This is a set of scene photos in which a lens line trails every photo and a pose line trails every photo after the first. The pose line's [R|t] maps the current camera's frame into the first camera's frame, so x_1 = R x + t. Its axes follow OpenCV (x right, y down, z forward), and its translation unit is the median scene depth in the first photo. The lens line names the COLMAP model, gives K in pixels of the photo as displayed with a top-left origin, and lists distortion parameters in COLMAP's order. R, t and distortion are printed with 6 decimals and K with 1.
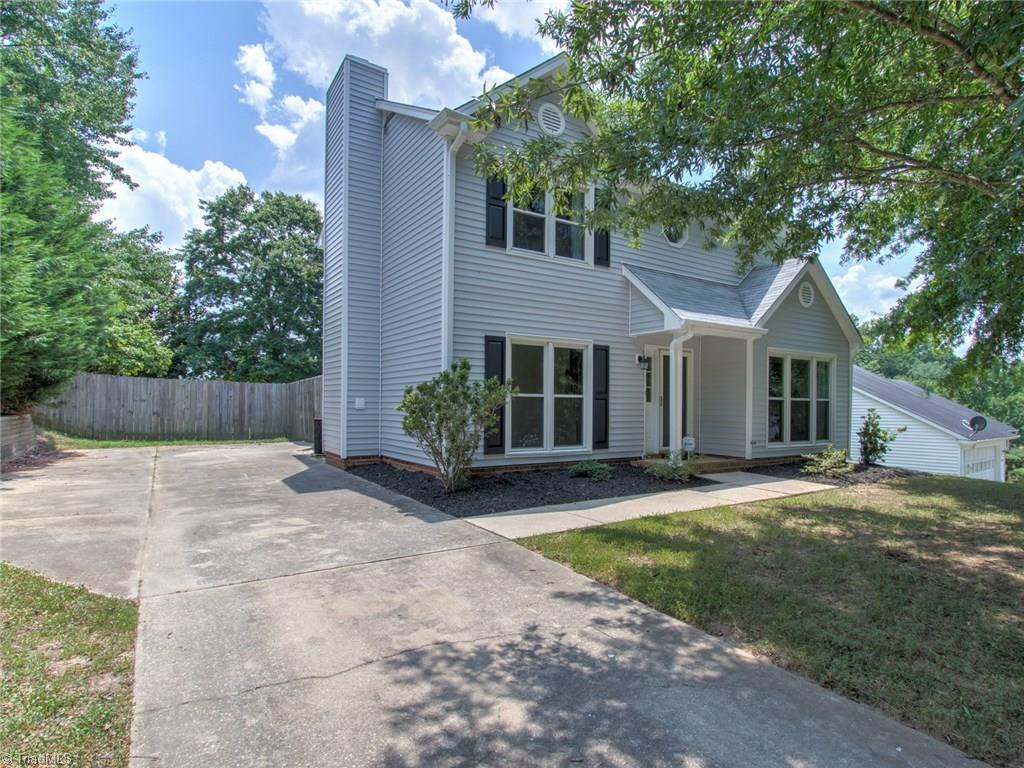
lens RADIAL K [[529.7, 0, 510.2], [0, 529.7, 408.2], [0, 0, 1]] dist [-0.021017, 0.000092]
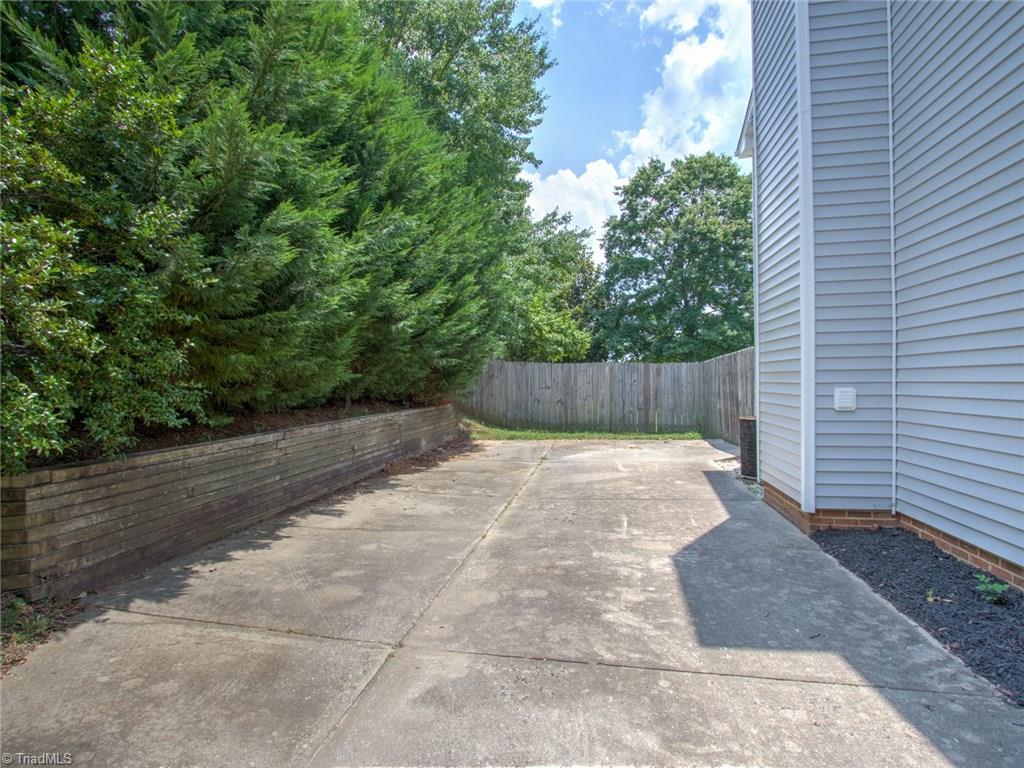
lens RADIAL K [[530.2, 0, 511.4], [0, 530.2, 387.1], [0, 0, 1]] dist [-0.006000, 0.000750]
pose [[0.730982, -0.014525, -0.682242, -0.055209], [0.016501, 0.999857, -0.003607, -0.006811], [0.682197, -0.008621, 0.731117, 0.140035]]
